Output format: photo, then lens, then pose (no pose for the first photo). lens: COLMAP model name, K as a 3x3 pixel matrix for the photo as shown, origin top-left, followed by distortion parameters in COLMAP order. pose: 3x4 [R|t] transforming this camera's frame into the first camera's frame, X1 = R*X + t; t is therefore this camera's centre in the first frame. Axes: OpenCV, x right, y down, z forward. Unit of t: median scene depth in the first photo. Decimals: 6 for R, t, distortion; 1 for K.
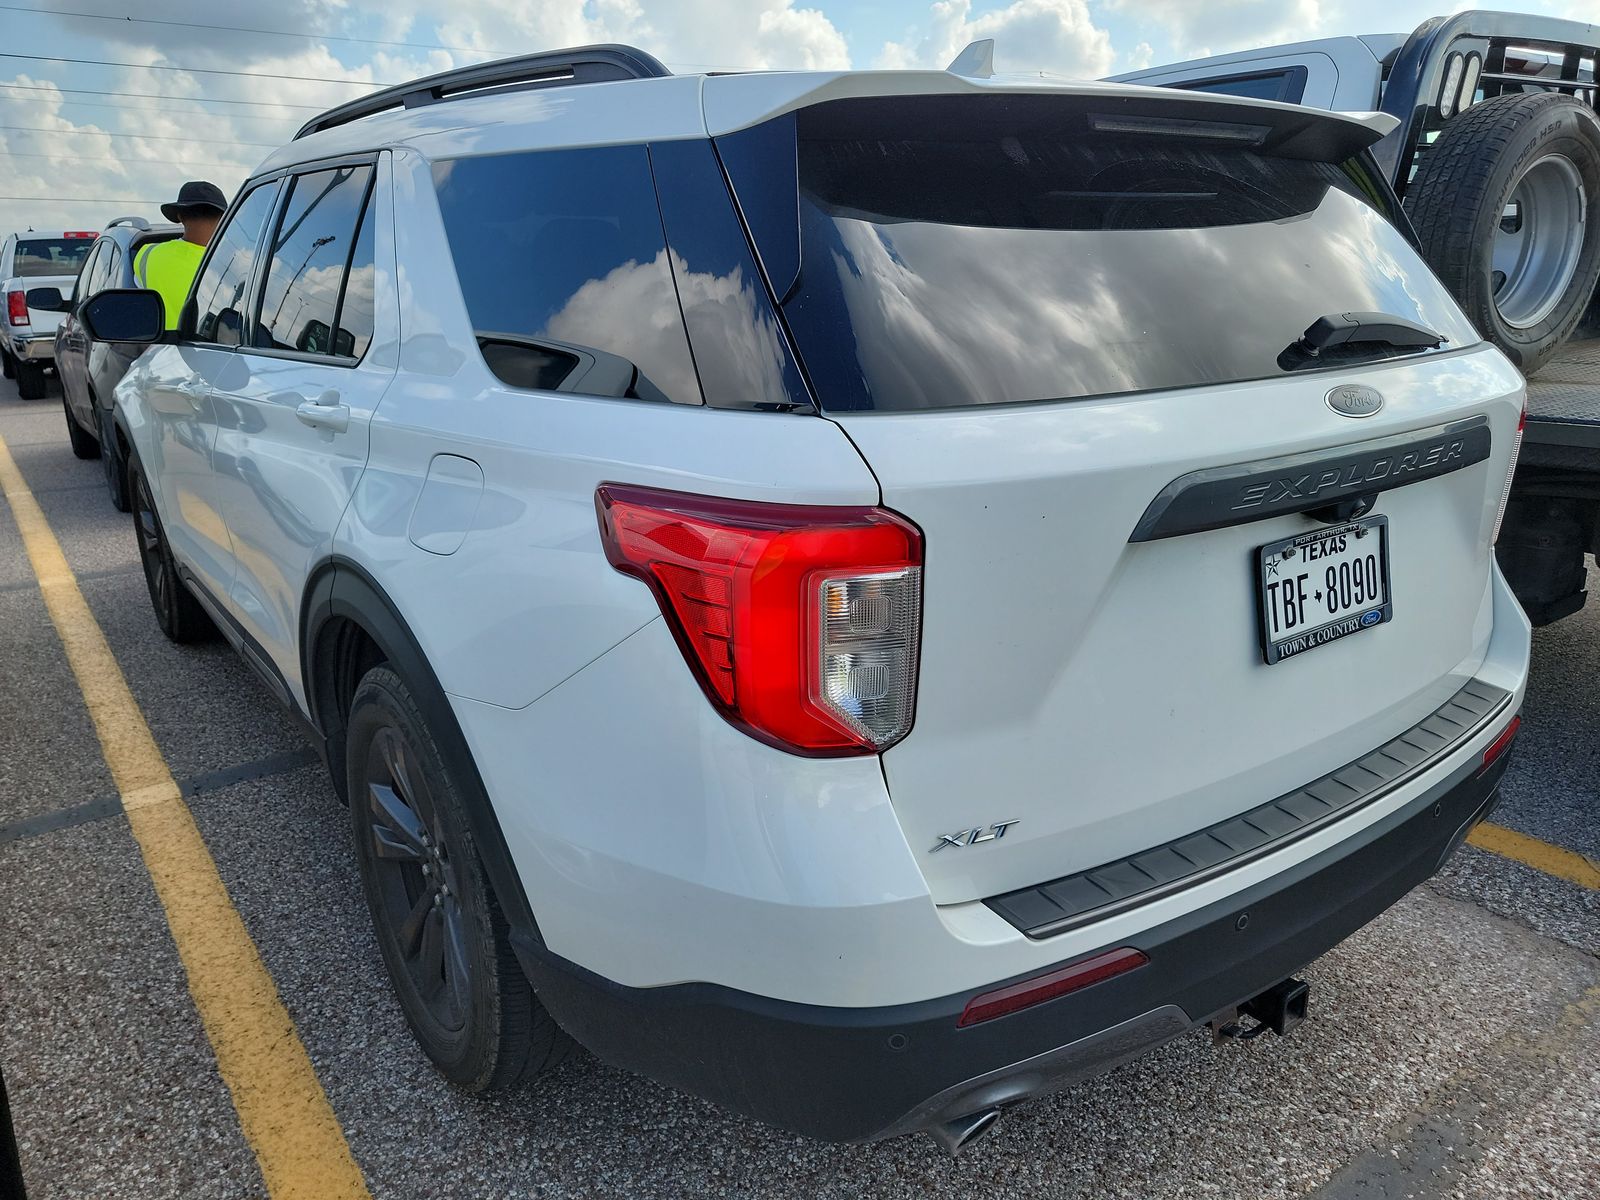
lens RADIAL K [[1111.5, 0, 808.6], [0, 1111.5, 605.9], [0, 0, 1]] dist [0.072515, -0.068005]
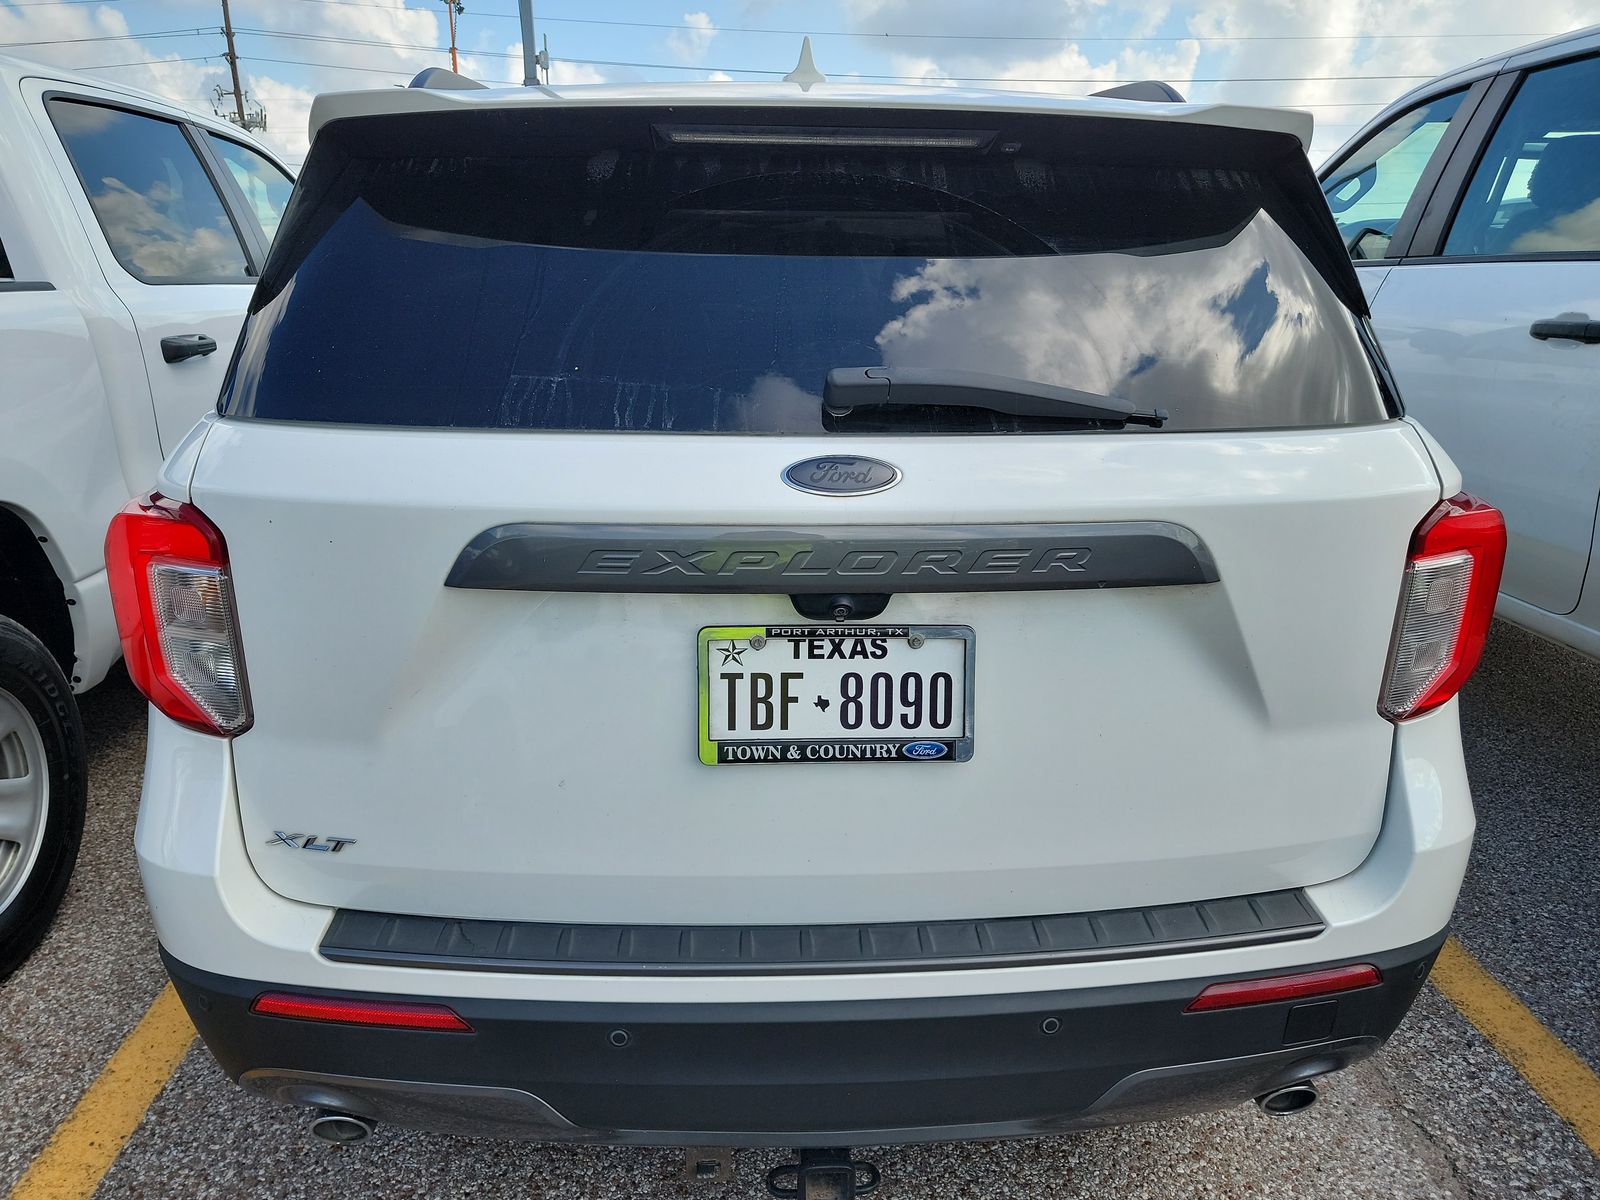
lens RADIAL K [[1111.7, 0, 792.8], [0, 1111.7, 616.0], [0, 0, 1]] dist [0.055033, -0.042598]
pose [[0.838573, 0.191092, -0.510175, 0.845440], [-0.184353, 0.980753, 0.064332, -0.121567], [0.512649, 0.040106, 0.857661, 0.283822]]
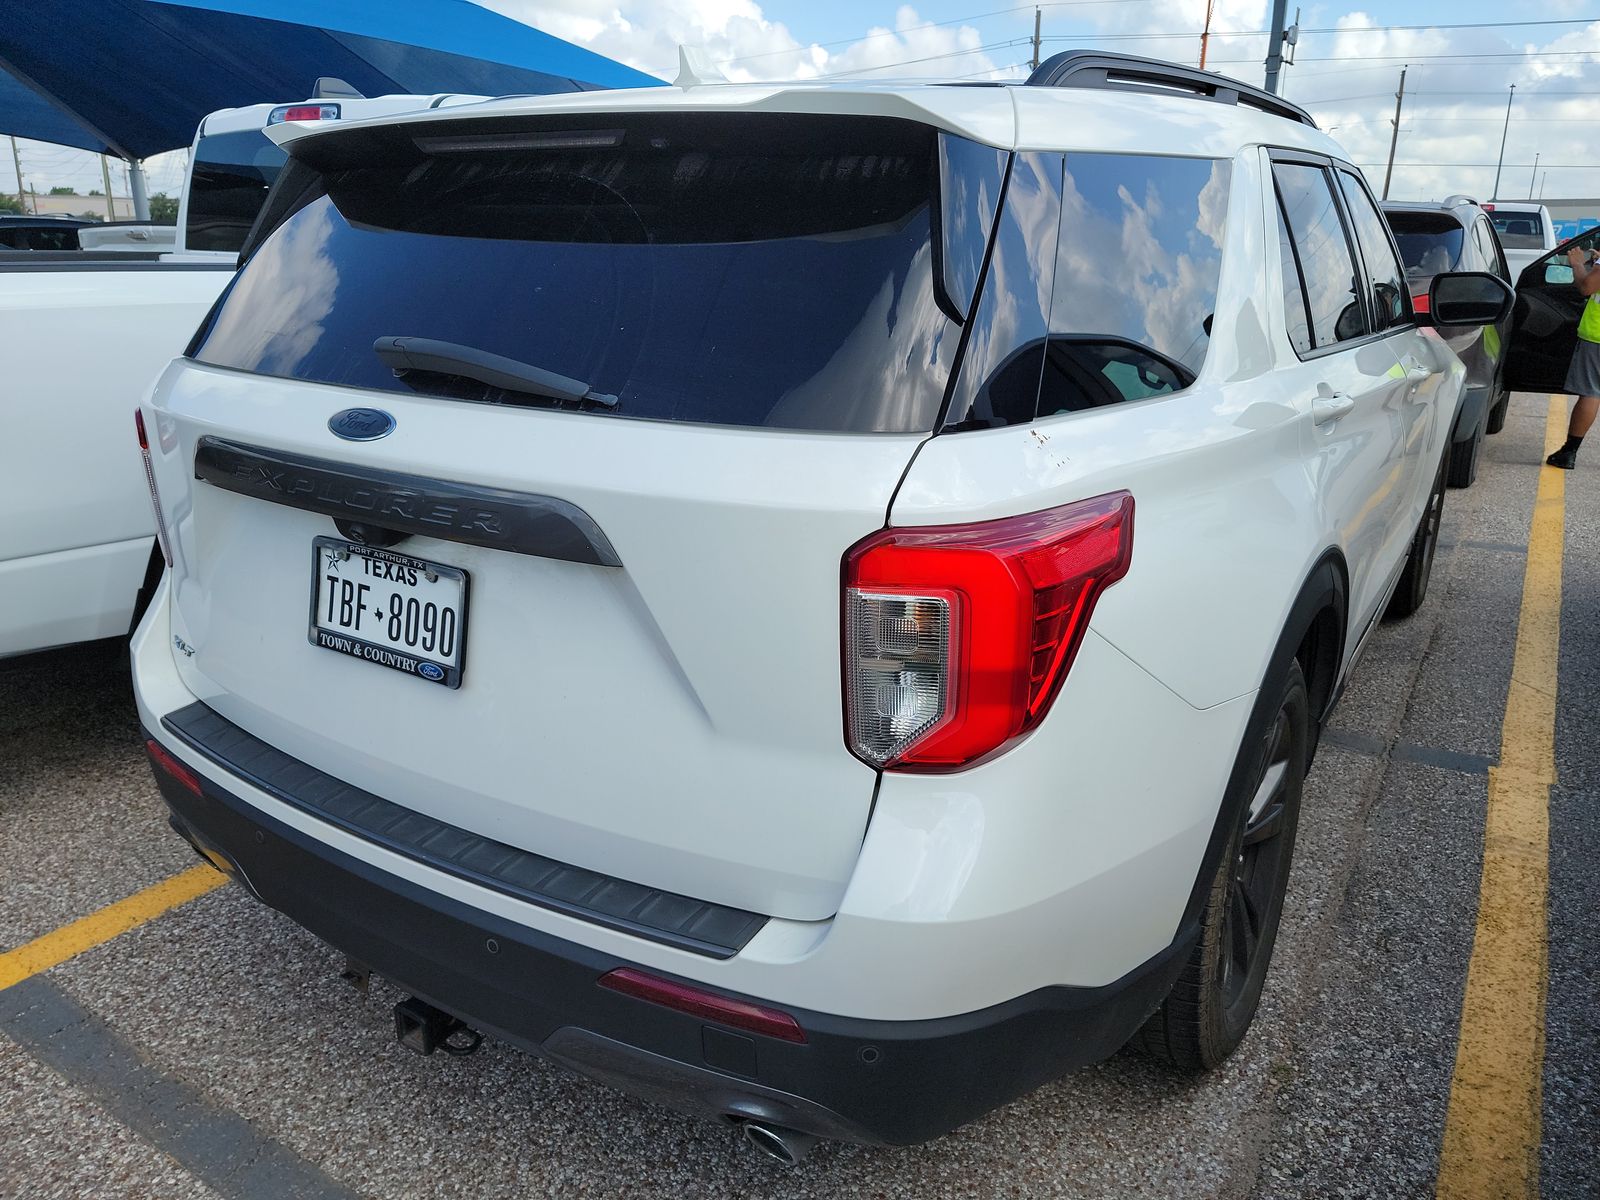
lens RADIAL K [[1121.0, 0, 800.0], [0, 1121.0, 600.0], [0, 0, 1]] dist [0.072731, -0.094415]
pose [[0.351985, 0.306116, -0.884533, 1.476538], [-0.290213, 0.934129, 0.207795, -0.339971], [0.889878, 0.183563, 0.417638, 0.915428]]
